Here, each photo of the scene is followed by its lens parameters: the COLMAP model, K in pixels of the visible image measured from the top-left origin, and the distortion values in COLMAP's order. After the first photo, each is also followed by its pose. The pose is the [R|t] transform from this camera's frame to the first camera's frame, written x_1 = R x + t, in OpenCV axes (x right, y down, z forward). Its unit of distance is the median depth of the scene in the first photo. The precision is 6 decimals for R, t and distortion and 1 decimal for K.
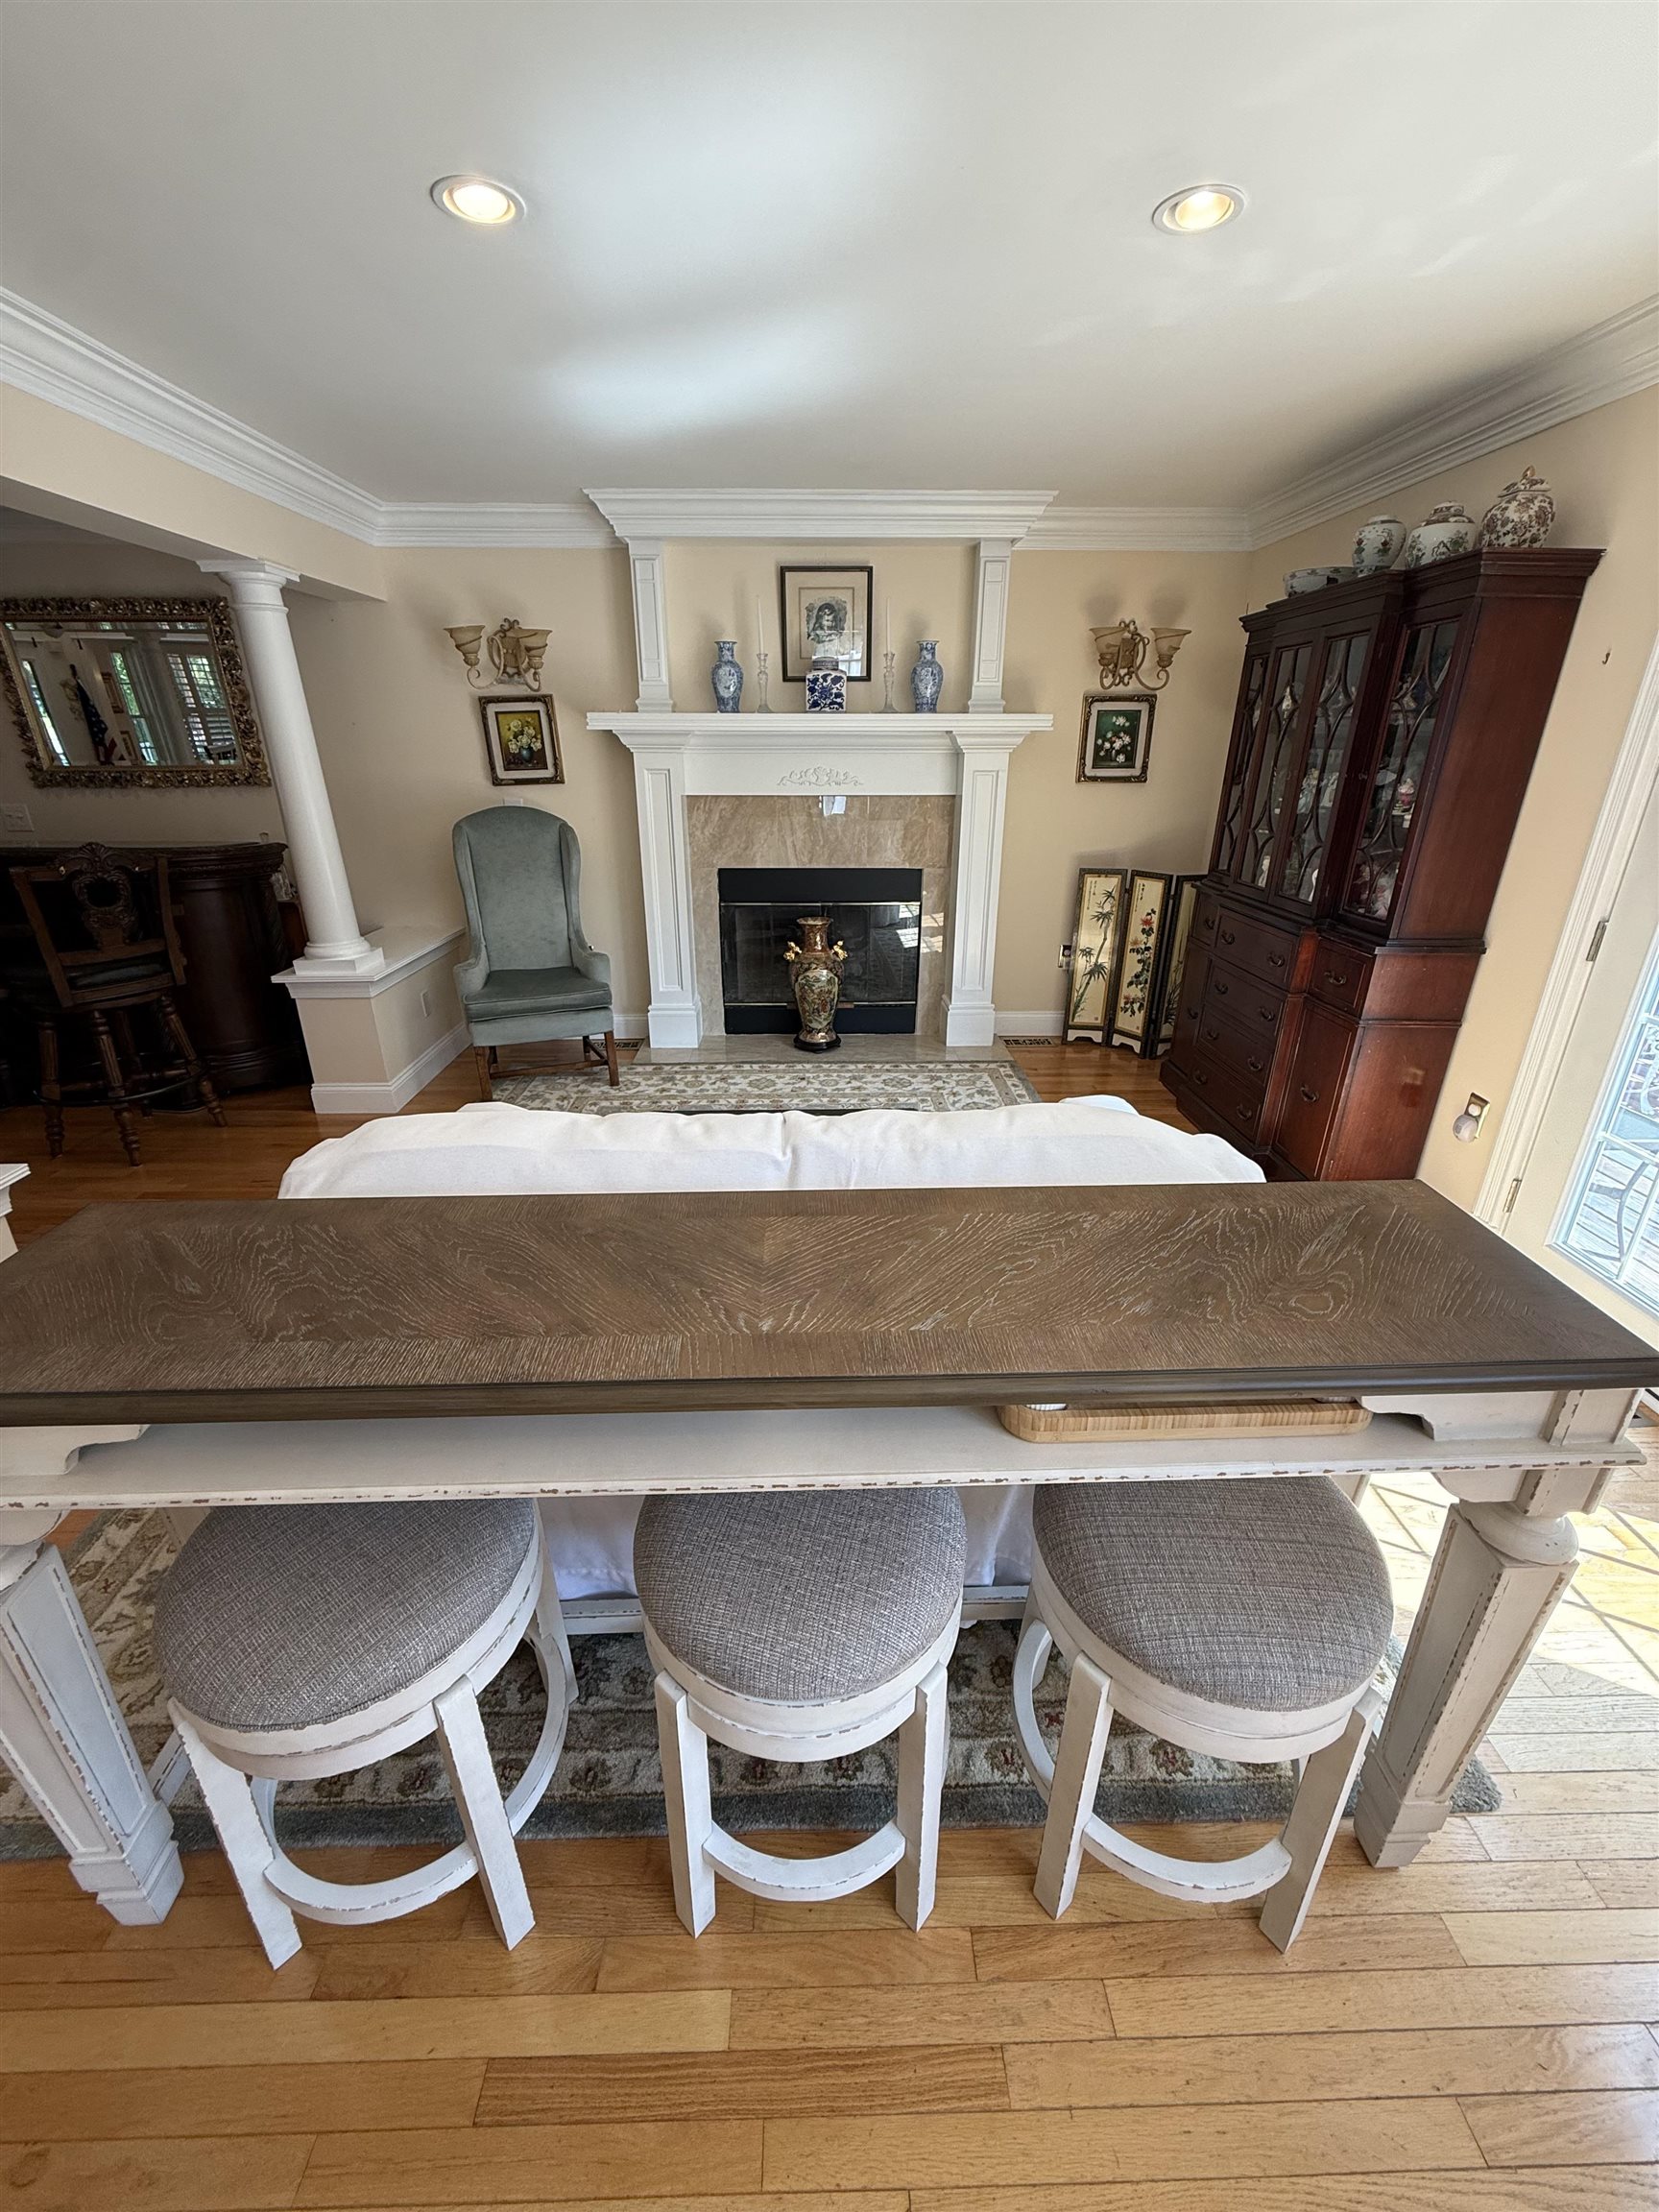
lens RADIAL K [[877.6, 0, 828.8], [0, 877.6, 1102.5], [0, 0, 1]] dist [-0.001923, 0.000743]
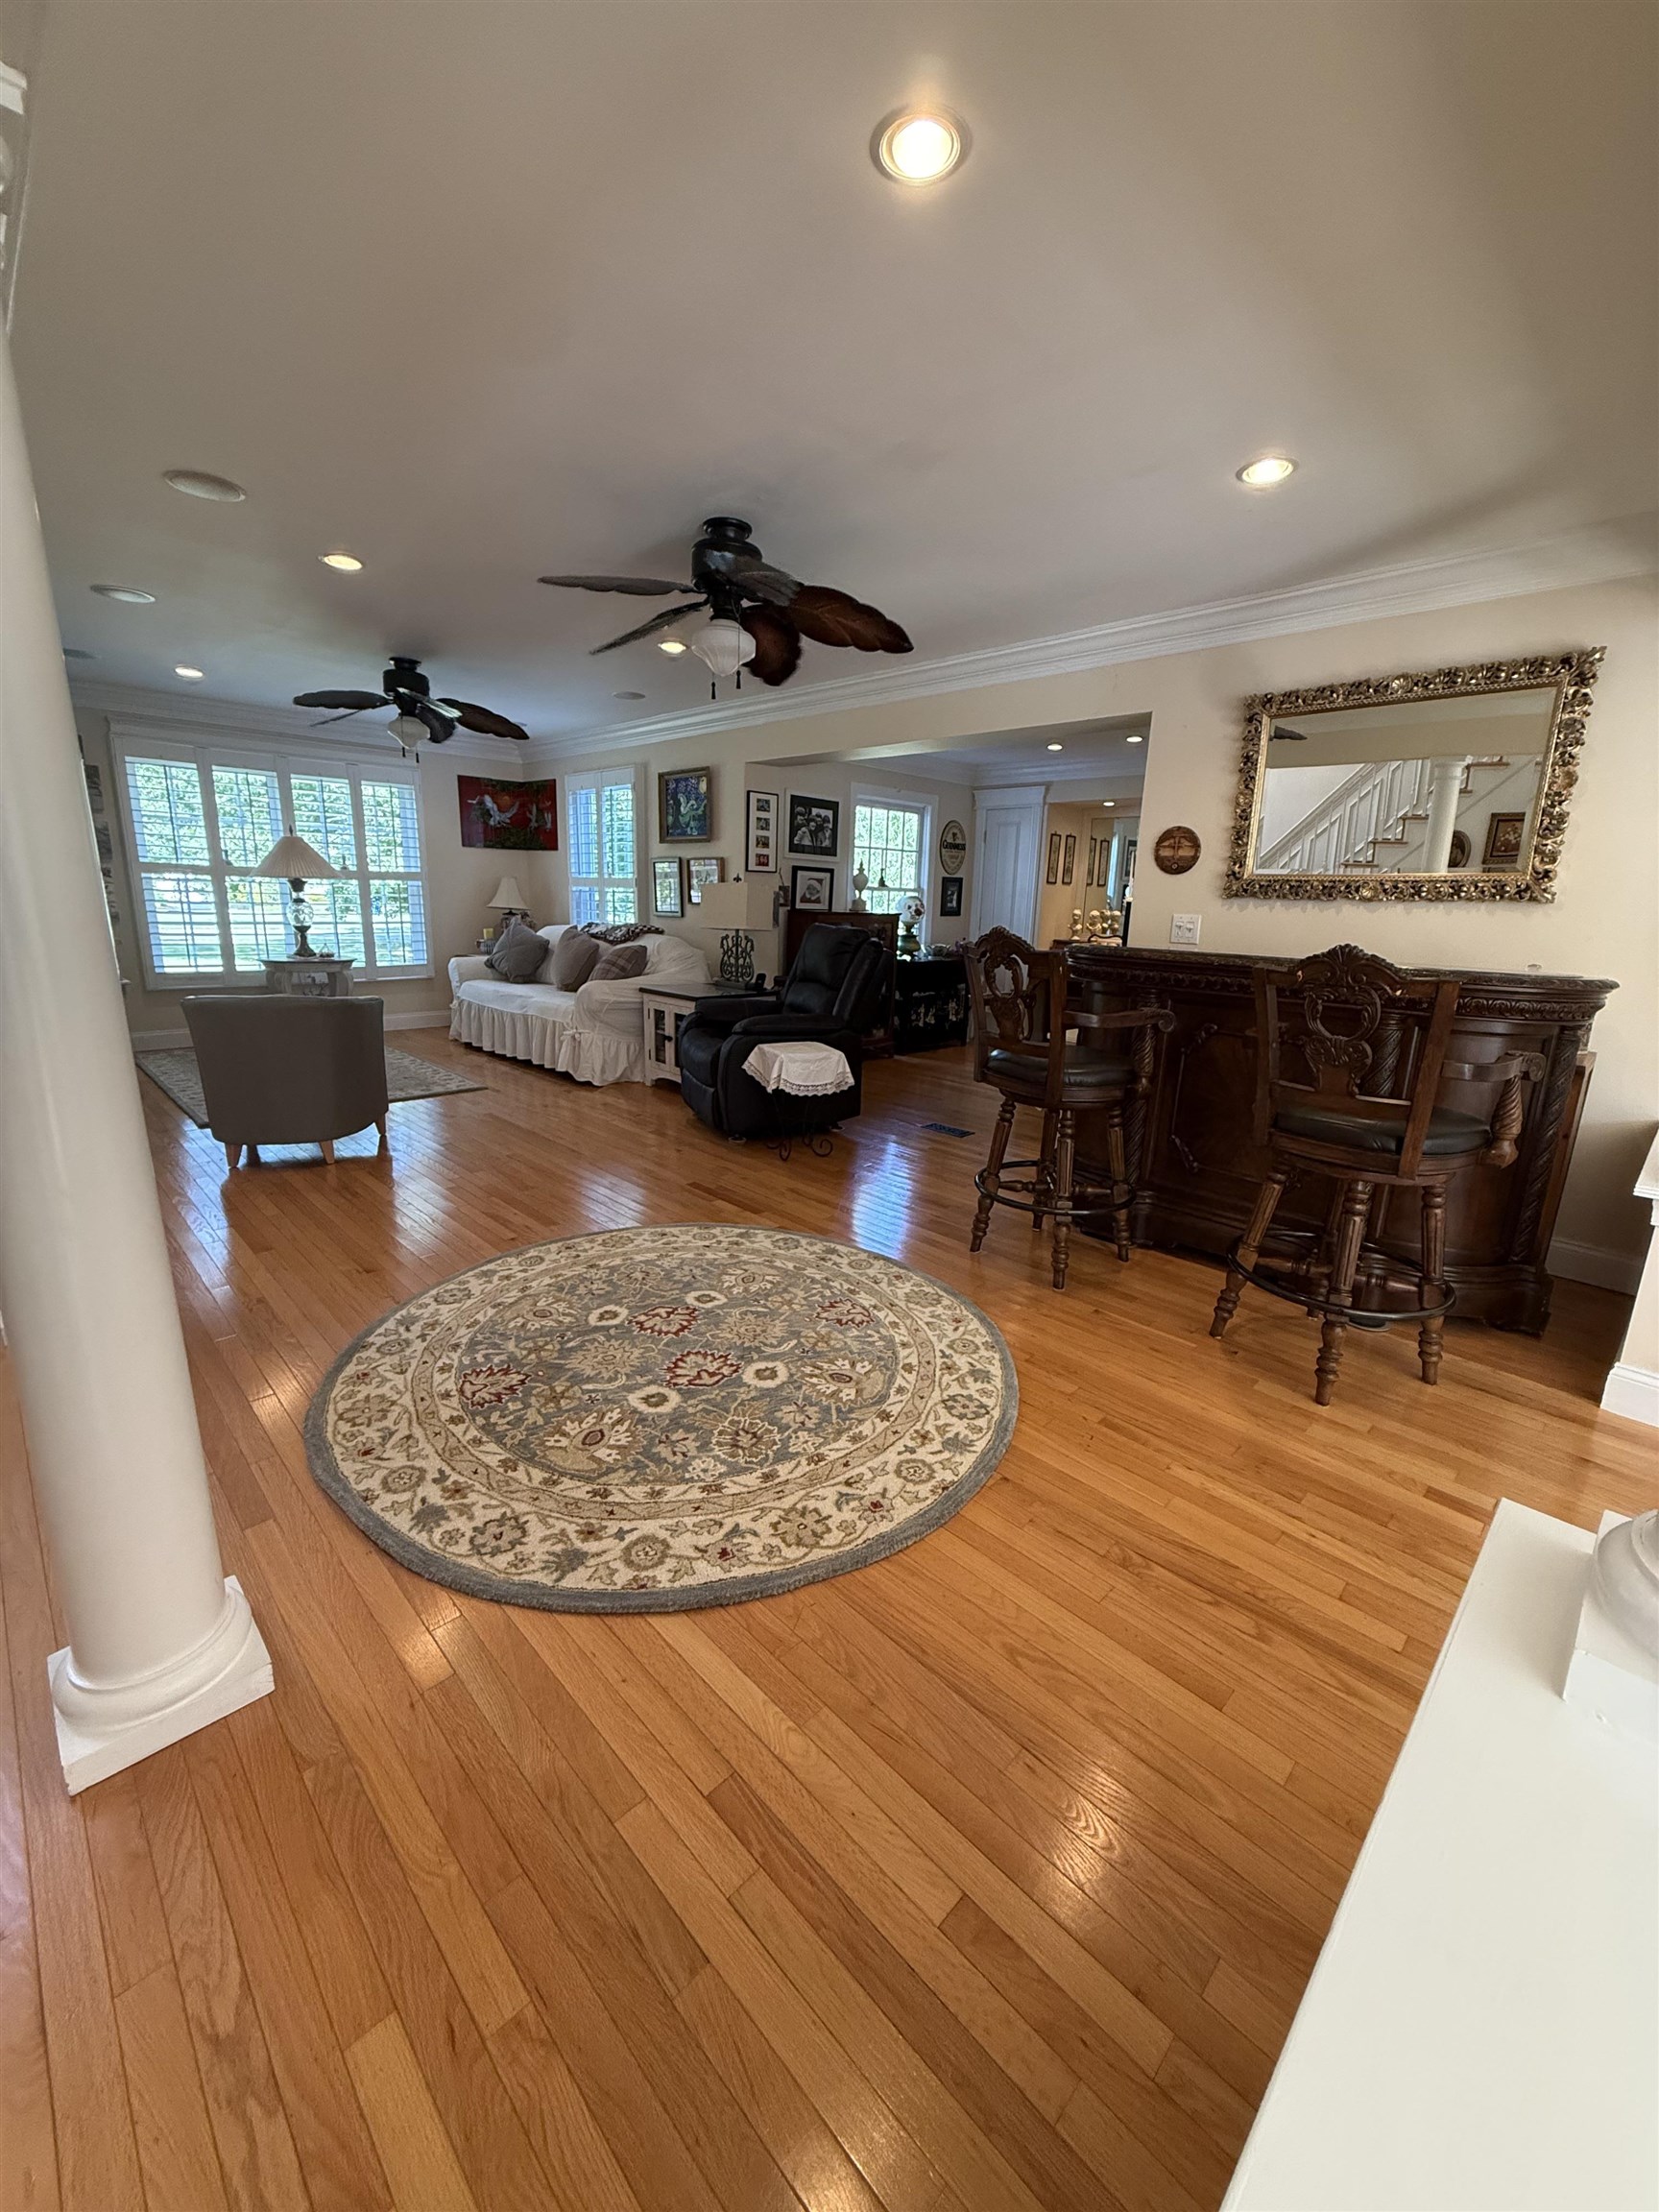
lens RADIAL K [[877.6, 0, 826.5], [0, 877.6, 1103.4], [0, 0, 1]] dist [-0.001923, 0.000743]
pose [[0.681829, 0.184718, -0.707806, -0.521951], [-0.301284, 0.952626, -0.041617, -0.001522], [0.666587, 0.241626, 0.705180, 0.156178]]
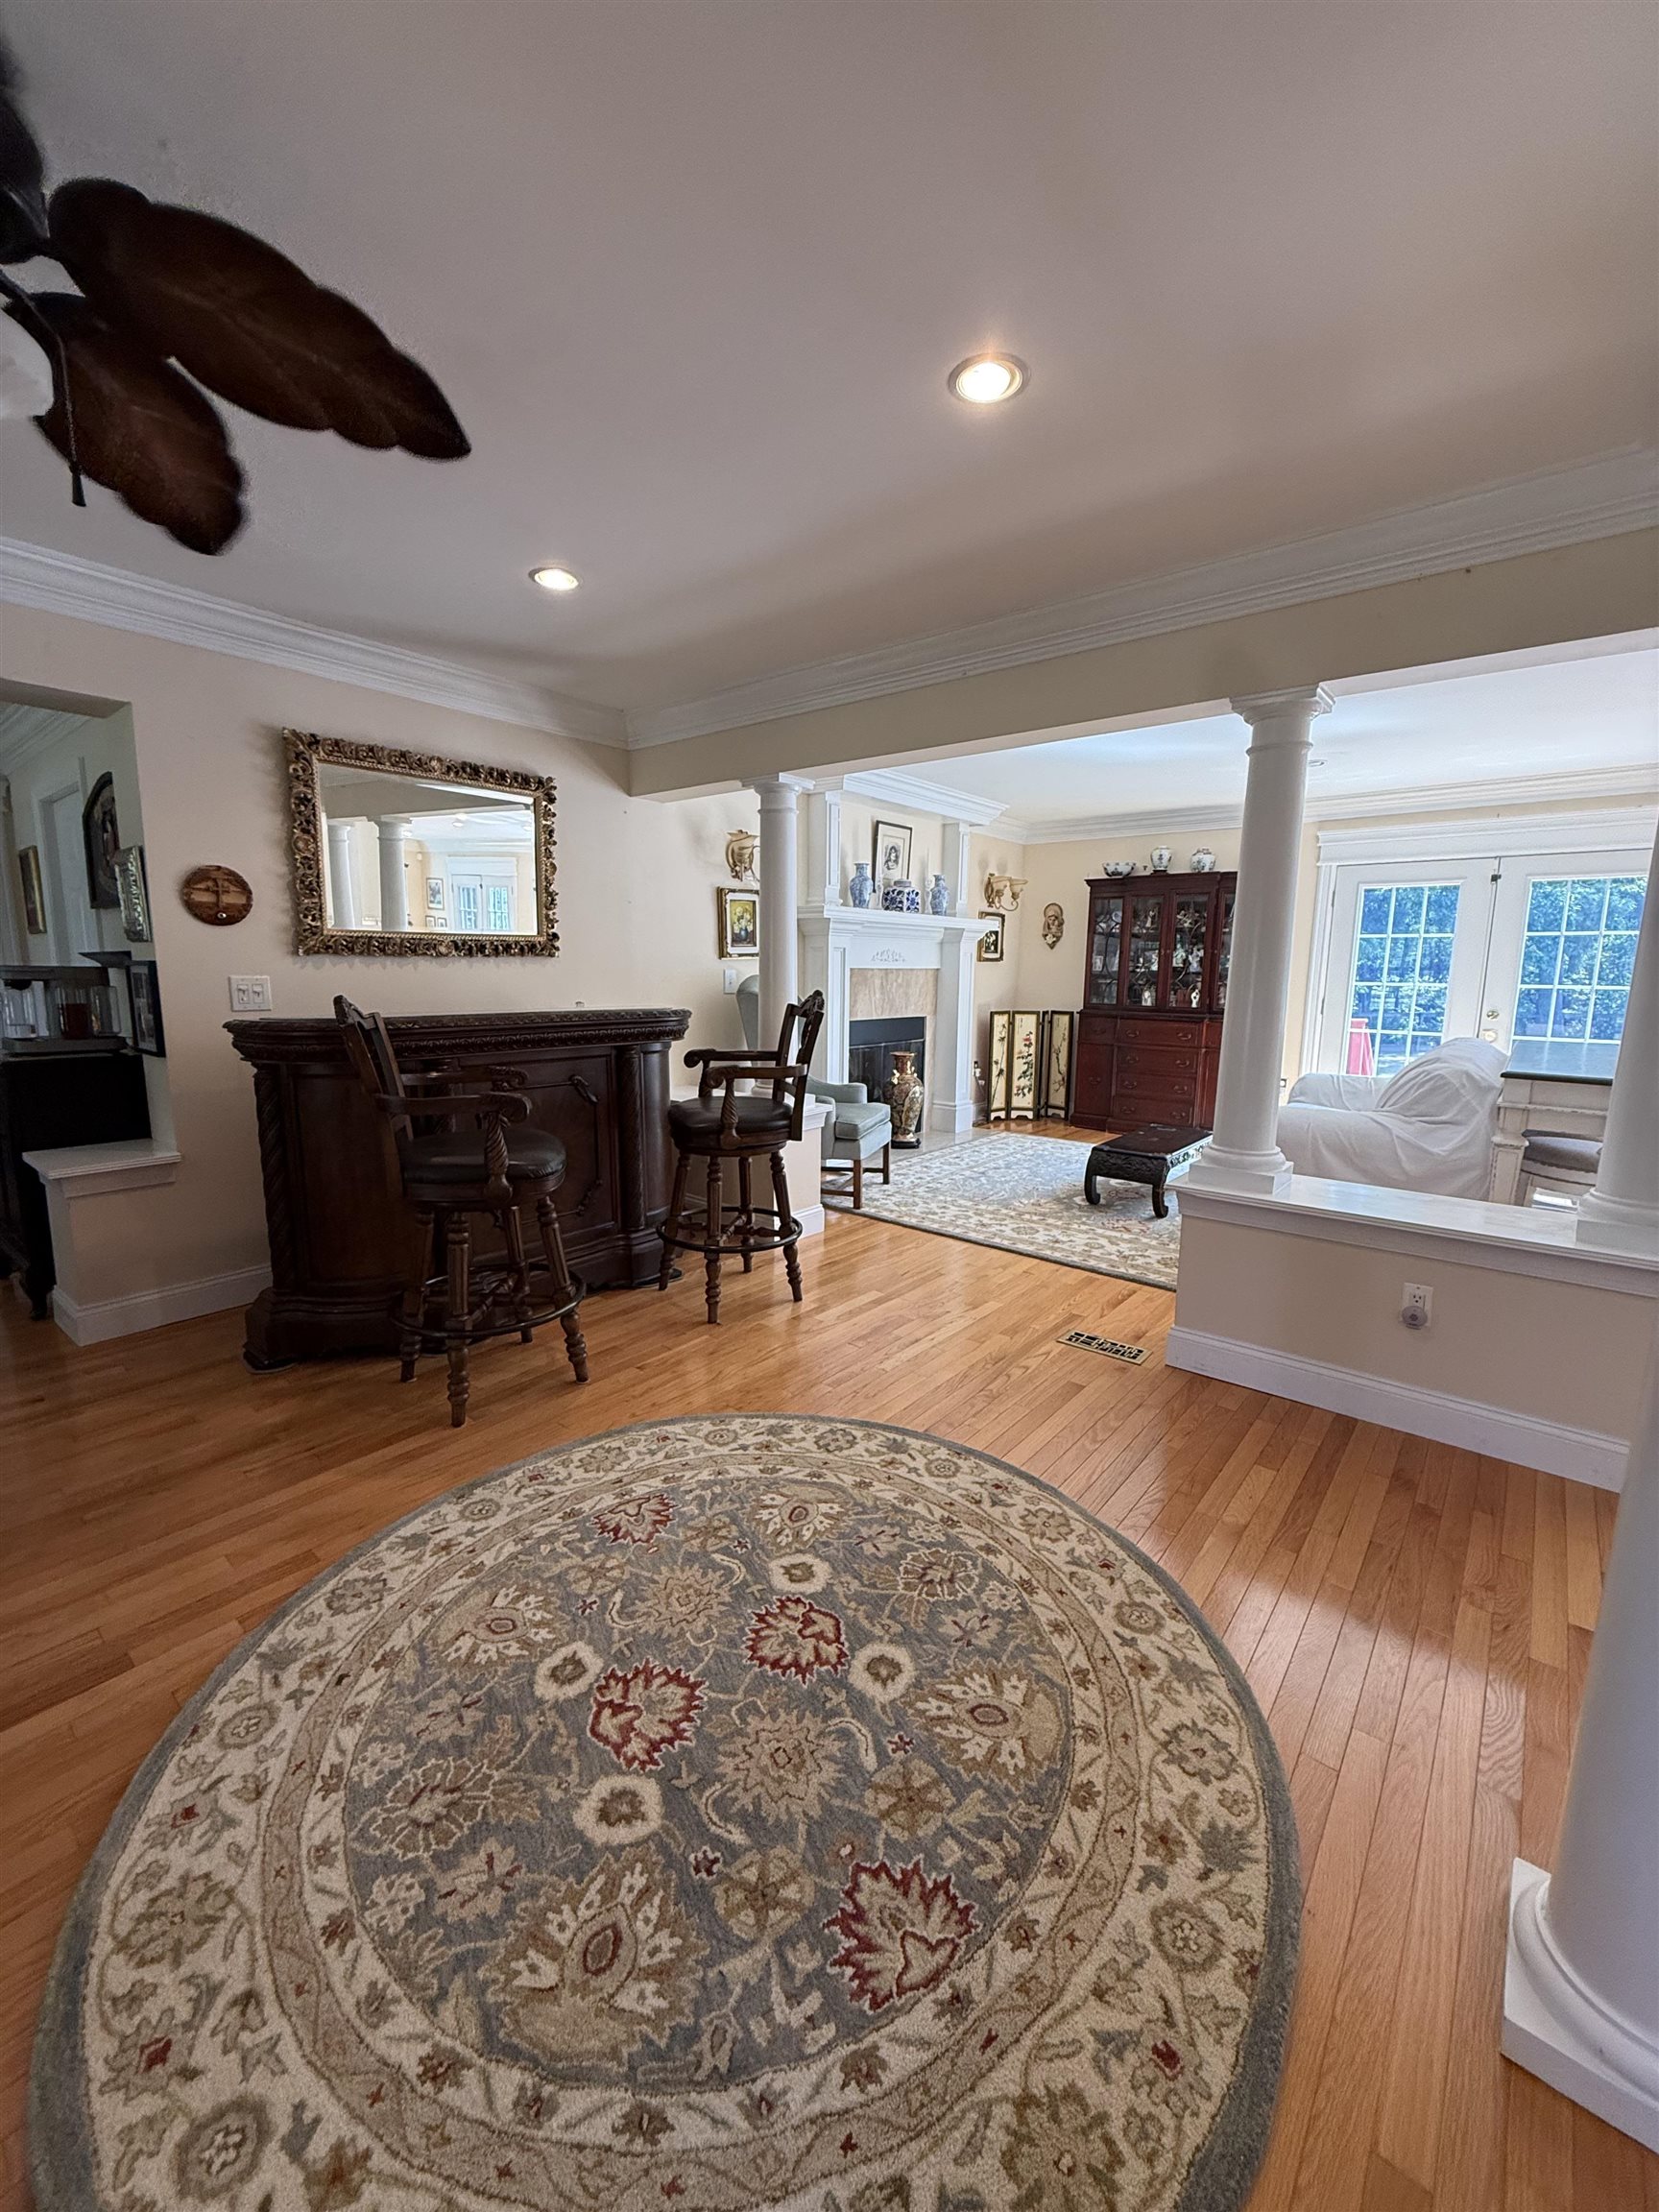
lens RADIAL K [[877.6, 0, 832.4], [0, 877.6, 1100.9], [0, 0, 1]] dist [-0.001923, 0.000743]
pose [[0.654489, -0.110840, 0.747903, -1.214869], [0.277286, 0.955458, -0.101053, -0.027464], [-0.703390, 0.273521, 0.656071, 0.200208]]
